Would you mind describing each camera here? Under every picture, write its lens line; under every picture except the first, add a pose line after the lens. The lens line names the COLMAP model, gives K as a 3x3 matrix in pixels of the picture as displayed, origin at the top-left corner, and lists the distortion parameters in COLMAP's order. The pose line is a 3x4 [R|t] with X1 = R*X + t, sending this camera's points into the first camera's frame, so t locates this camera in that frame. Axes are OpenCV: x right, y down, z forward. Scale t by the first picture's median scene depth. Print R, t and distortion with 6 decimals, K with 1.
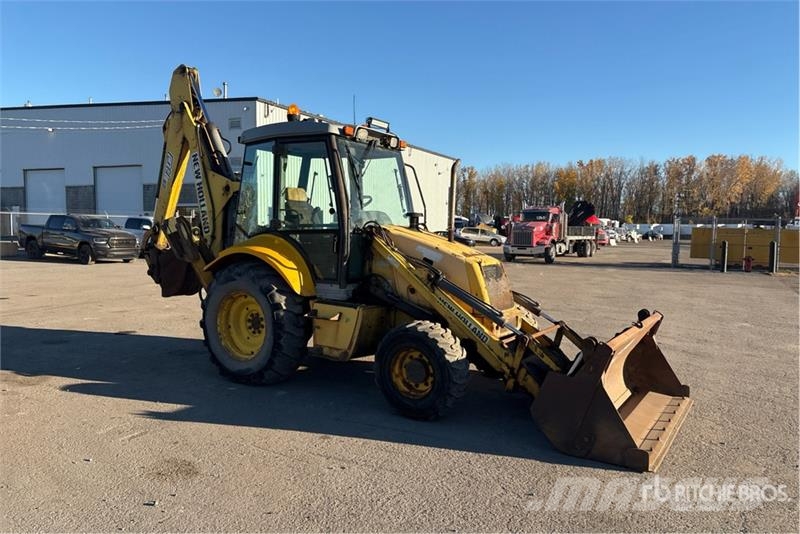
lens RADIAL K [[586.3, 0, 403.6], [0, 586.3, 266.6], [0, 0, 1]] dist [0.075724, -0.092220]
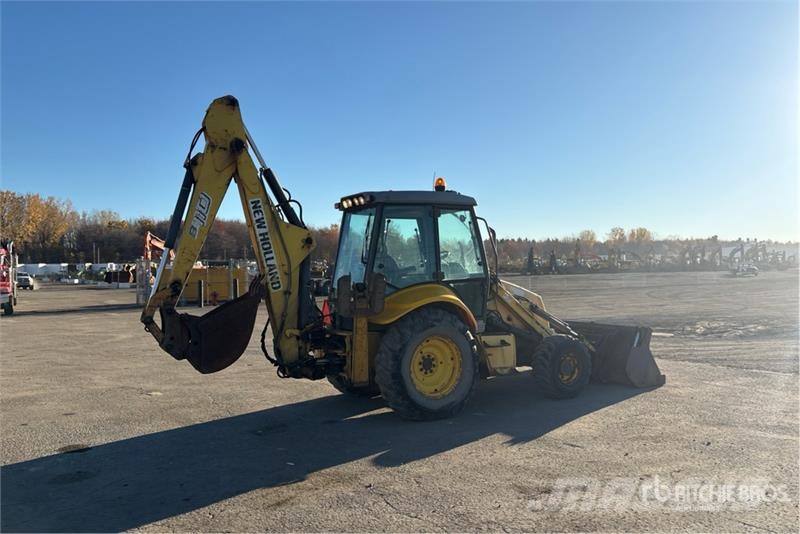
lens RADIAL K [[586.3, 0, 403.6], [0, 586.3, 266.6], [0, 0, 1]] dist [0.075724, -0.092220]
pose [[0.481093, -0.022096, 0.876391, -1.111383], [0.079894, 0.996627, -0.018730, -0.063875], [-0.873022, 0.079029, 0.481236, 0.434152]]
